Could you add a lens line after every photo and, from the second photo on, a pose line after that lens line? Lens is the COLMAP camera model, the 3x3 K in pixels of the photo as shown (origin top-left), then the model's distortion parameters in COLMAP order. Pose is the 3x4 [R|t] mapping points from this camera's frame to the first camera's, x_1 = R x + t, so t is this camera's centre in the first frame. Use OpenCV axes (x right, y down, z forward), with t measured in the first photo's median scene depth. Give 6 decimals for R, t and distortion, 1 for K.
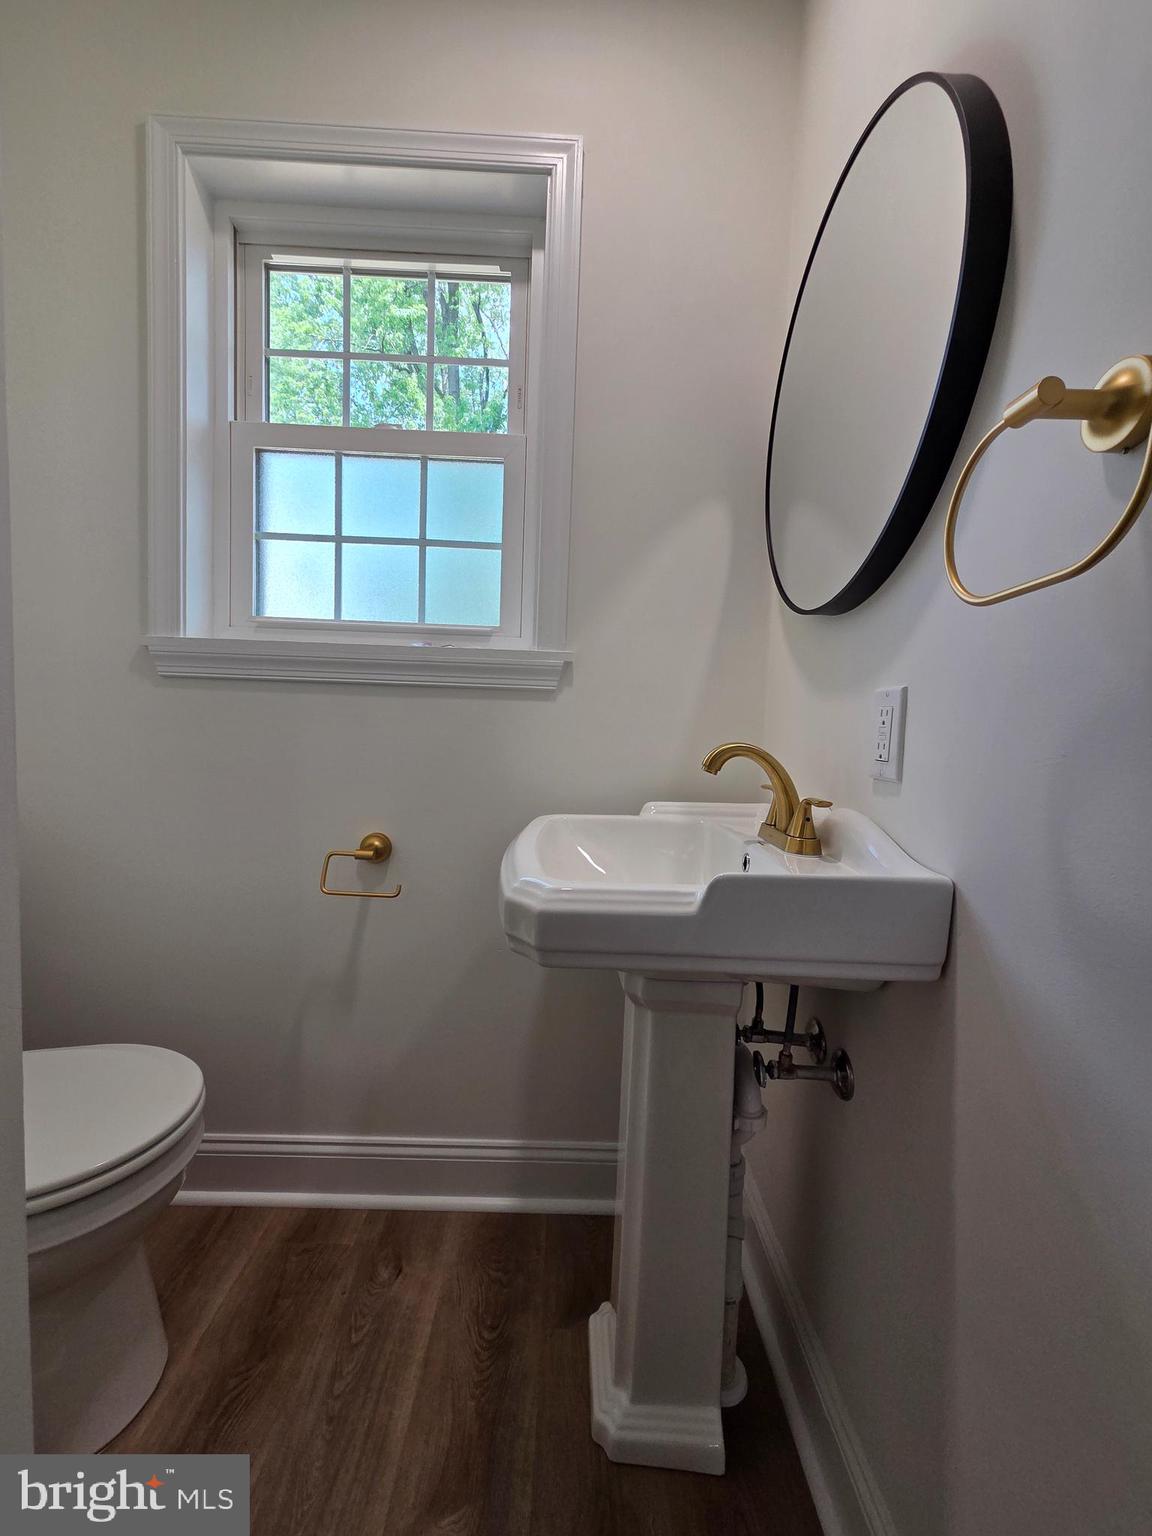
lens RADIAL K [[627.7, 0, 576.8], [0, 627.7, 771.4], [0, 0, 1]] dist [0.005260, -0.001611]
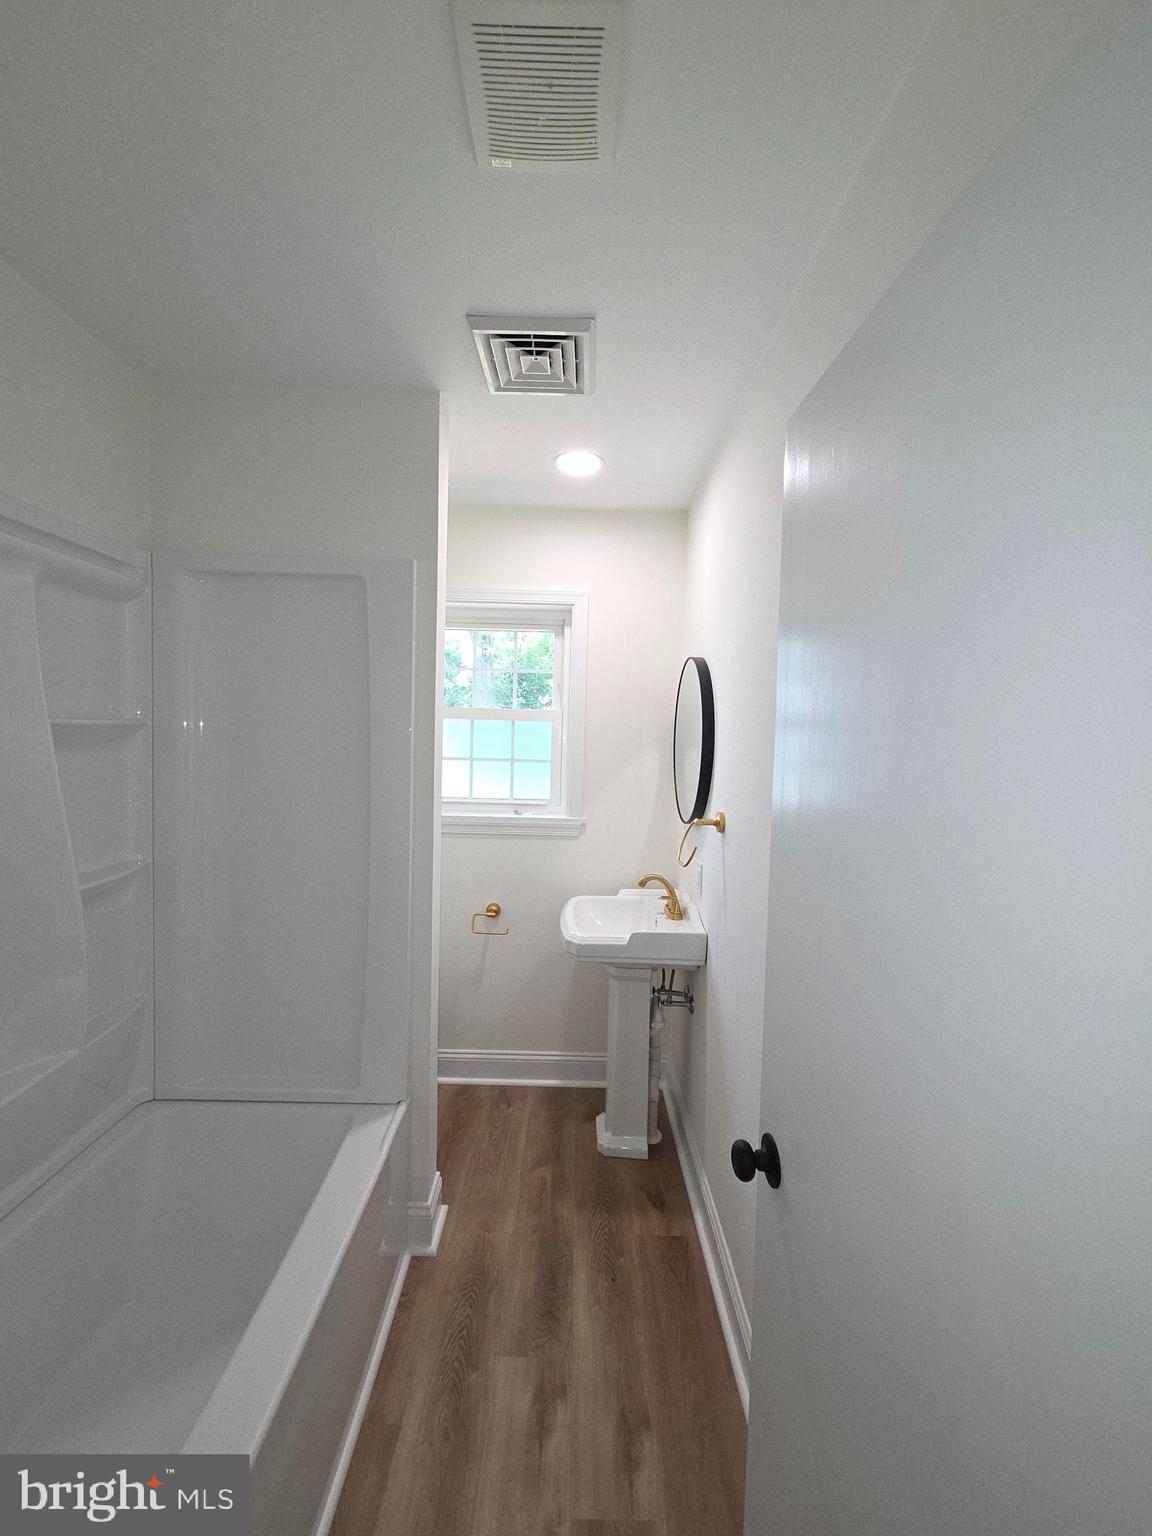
lens RADIAL K [[627.7, 0, 585.4], [0, 627.7, 763.7], [0, 0, 1]] dist [0.005260, -0.001611]
pose [[0.999966, -0.008018, 0.002013, -0.012823], [0.008083, 0.999359, -0.034862, -0.363945], [-0.001732, 0.034877, 0.999390, -1.392807]]
